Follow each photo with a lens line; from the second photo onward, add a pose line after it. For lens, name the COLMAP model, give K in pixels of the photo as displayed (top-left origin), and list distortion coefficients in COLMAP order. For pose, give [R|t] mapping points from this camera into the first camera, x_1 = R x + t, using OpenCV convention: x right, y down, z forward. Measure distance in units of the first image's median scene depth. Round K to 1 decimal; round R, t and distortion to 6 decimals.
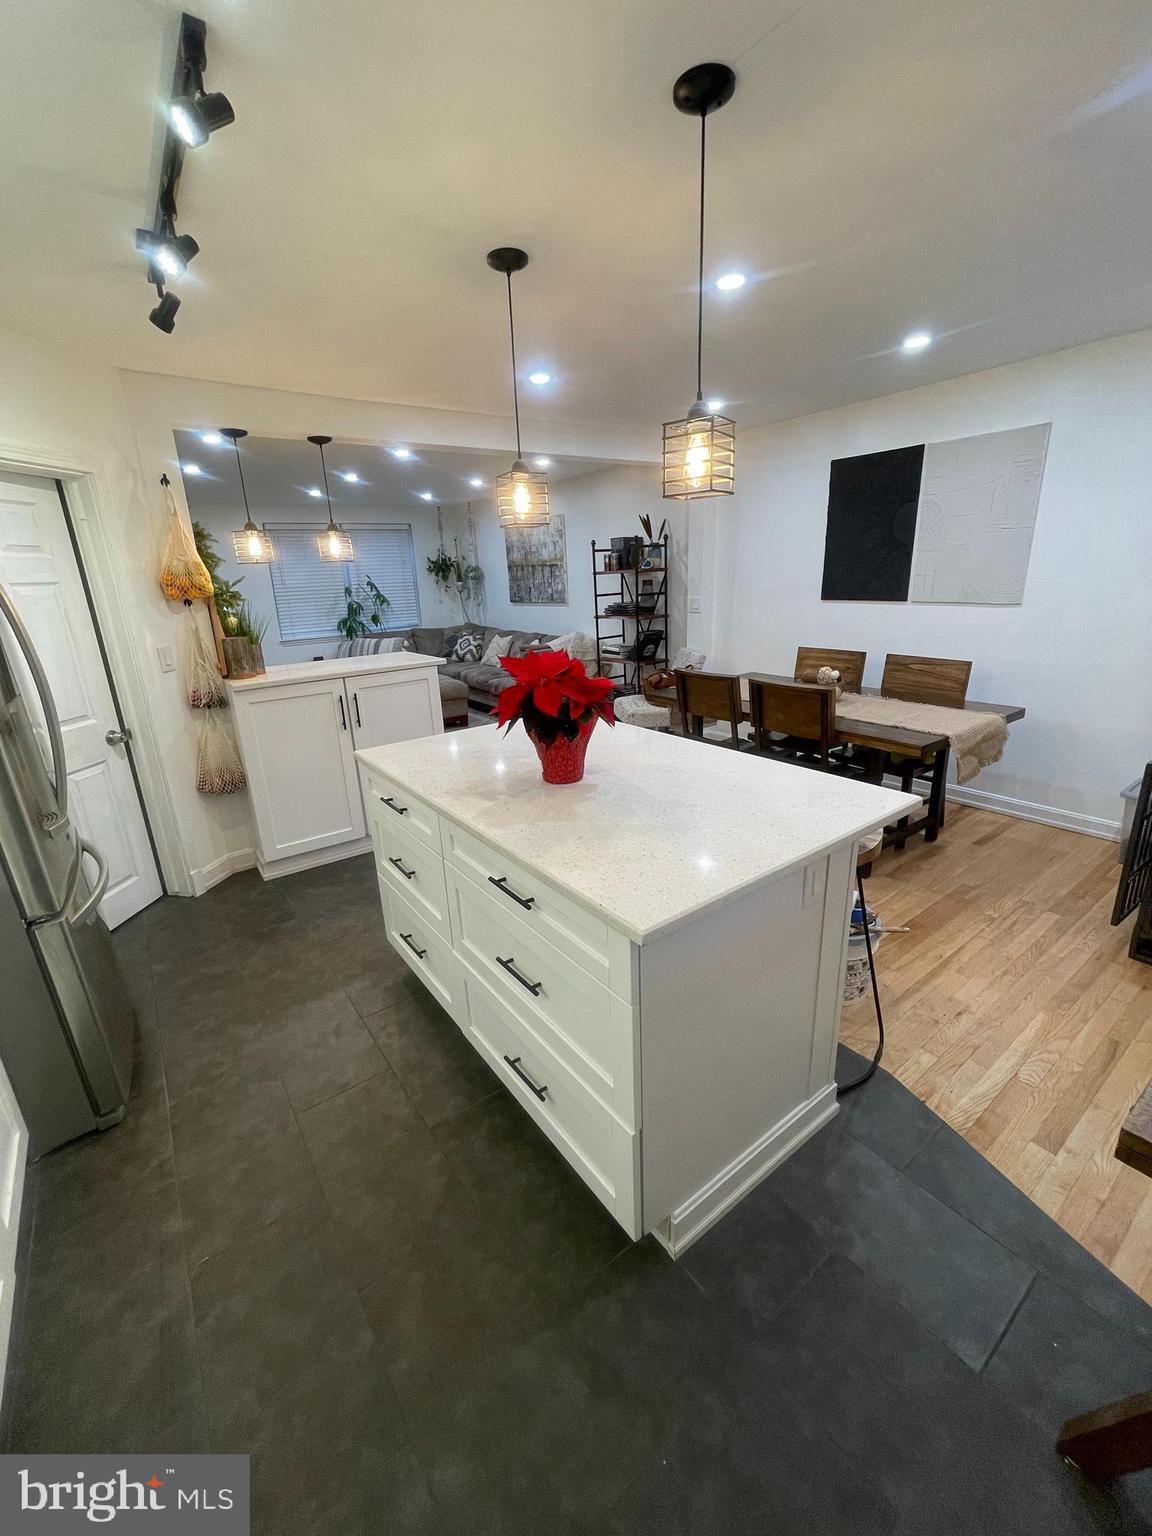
lens RADIAL K [[620.6, 0, 576.0], [0, 620.6, 768.0], [0, 0, 1]] dist [0.000783, 0.000286]
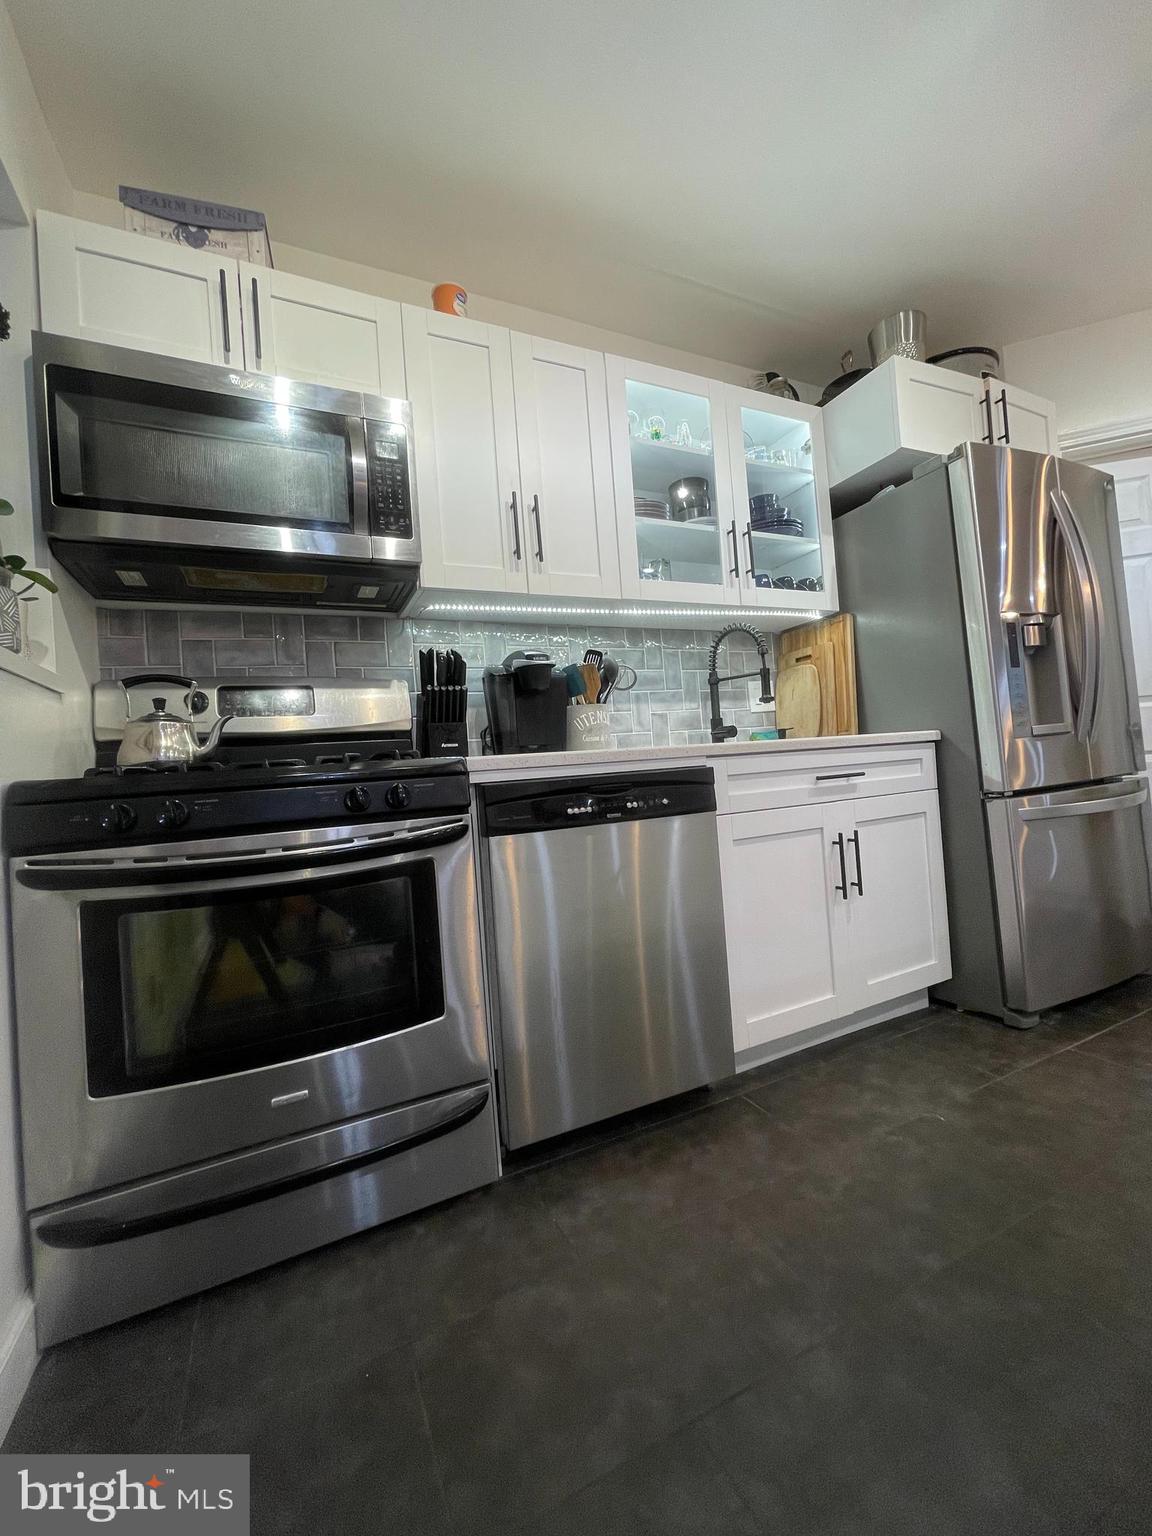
lens RADIAL K [[615.0, 0, 576.0], [0, 615.0, 768.0], [0, 0, 1]] dist [-0.003185, 0.000059]
pose [[-0.189161, 0.050182, -0.980663, 0.362108], [-0.214760, 0.972401, 0.091185, 0.234903], [0.958173, 0.227855, -0.173164, 0.401033]]
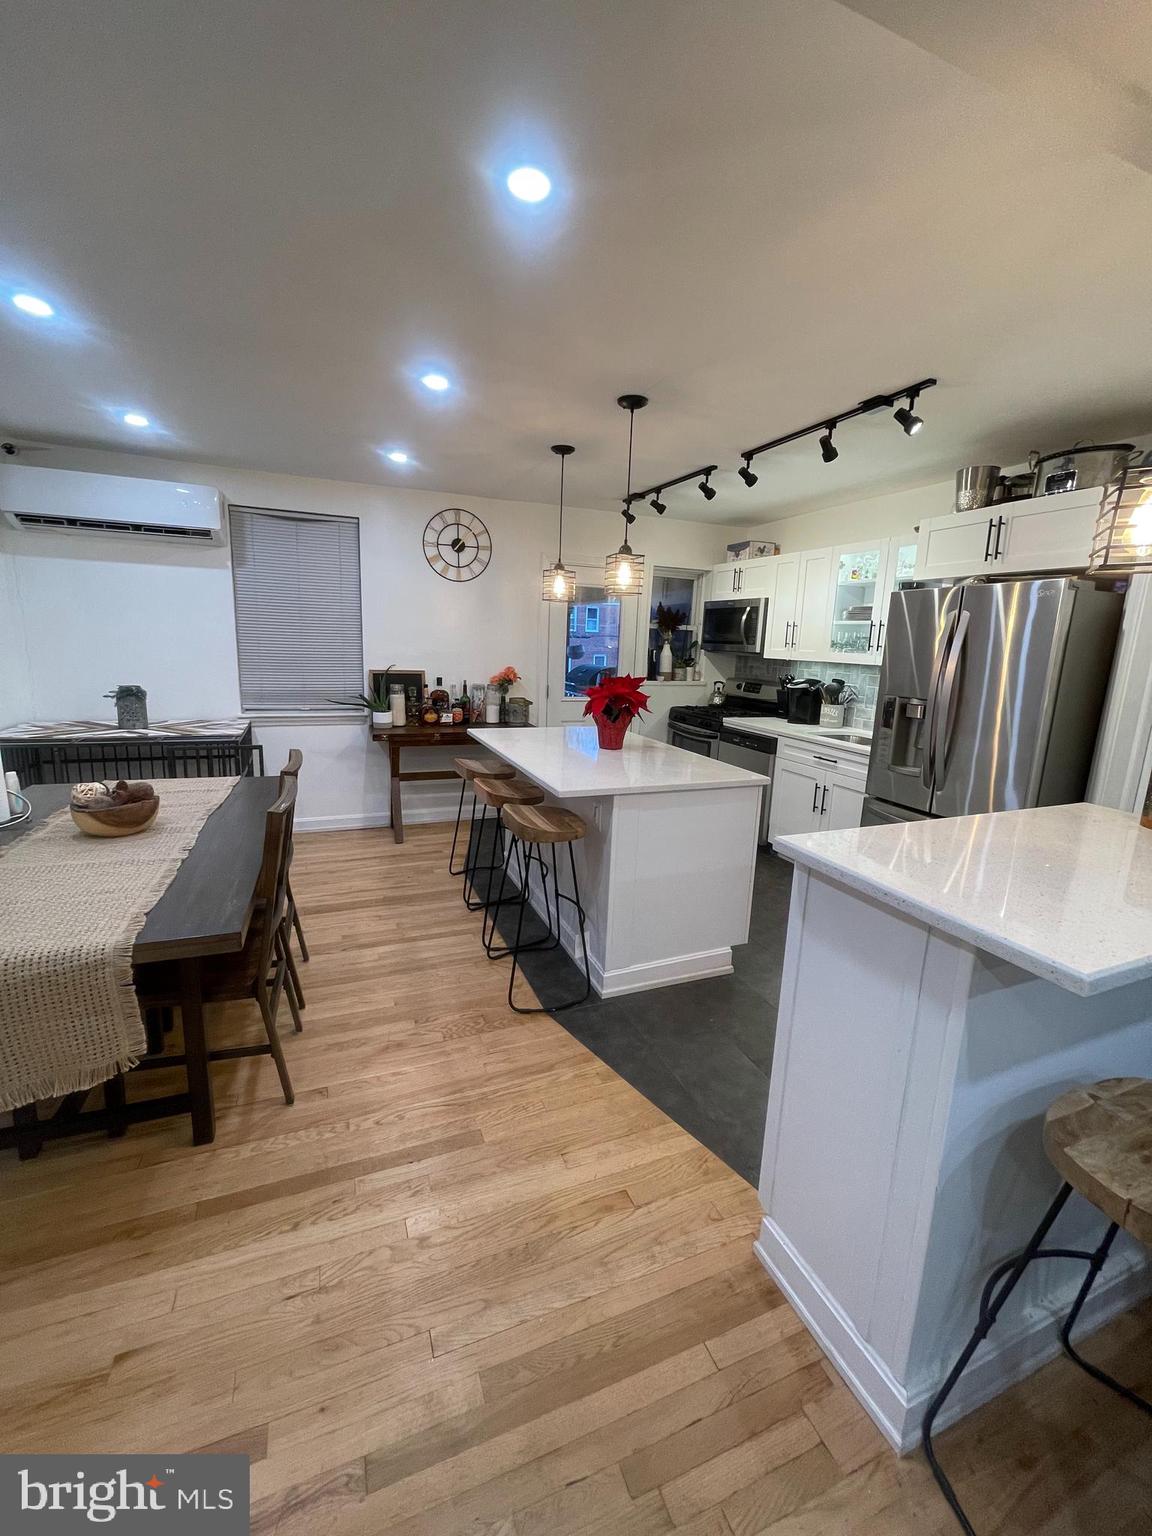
lens RADIAL K [[607.9, 0, 554.2], [0, 607.9, 758.2], [0, 0, 1]] dist [0.021002, 0.000058]
pose [[-0.964453, -0.043484, 0.260652, -0.331039], [0.083205, 0.886226, 0.455720, -0.788847], [-0.250813, 0.461208, -0.851105, 2.655394]]
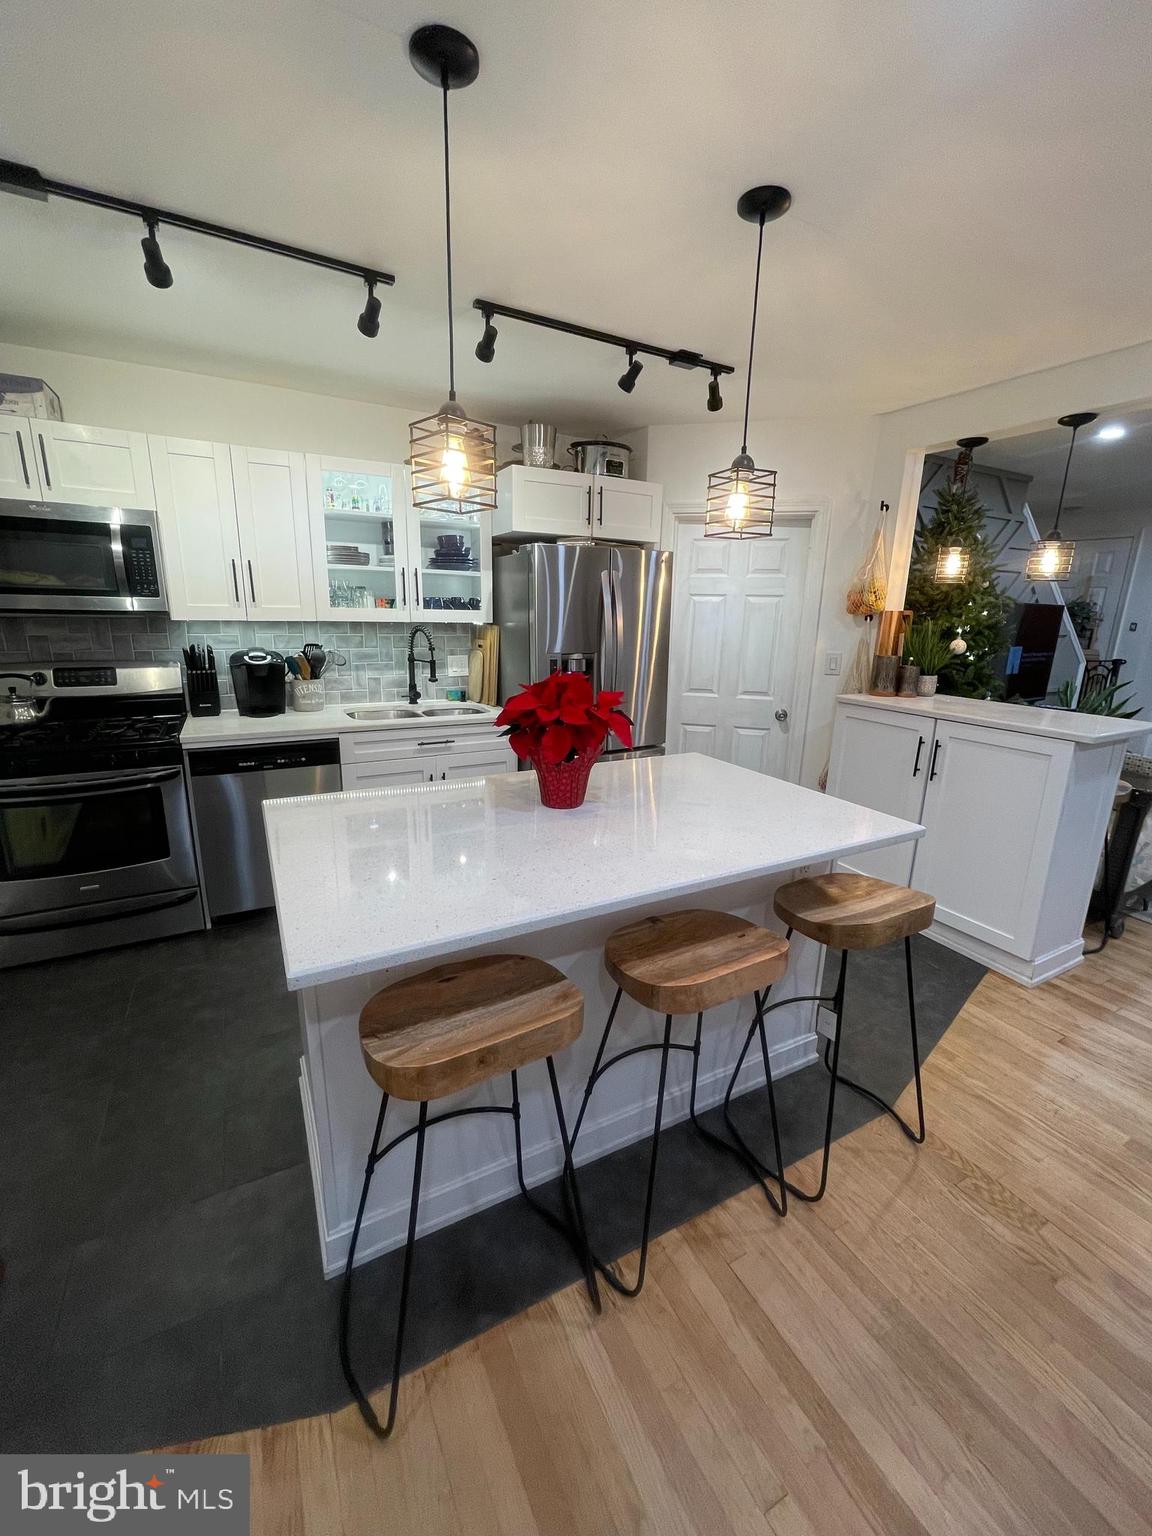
lens RADIAL K [[615.0, 0, 576.0], [0, 615.0, 768.0], [0, 0, 1]] dist [-0.003185, 0.000059]
pose [[-0.145524, 0.288522, -0.946350, 0.918511], [-0.310596, 0.894850, 0.320582, -0.367826], [0.939336, 0.340585, -0.040608, 1.104235]]
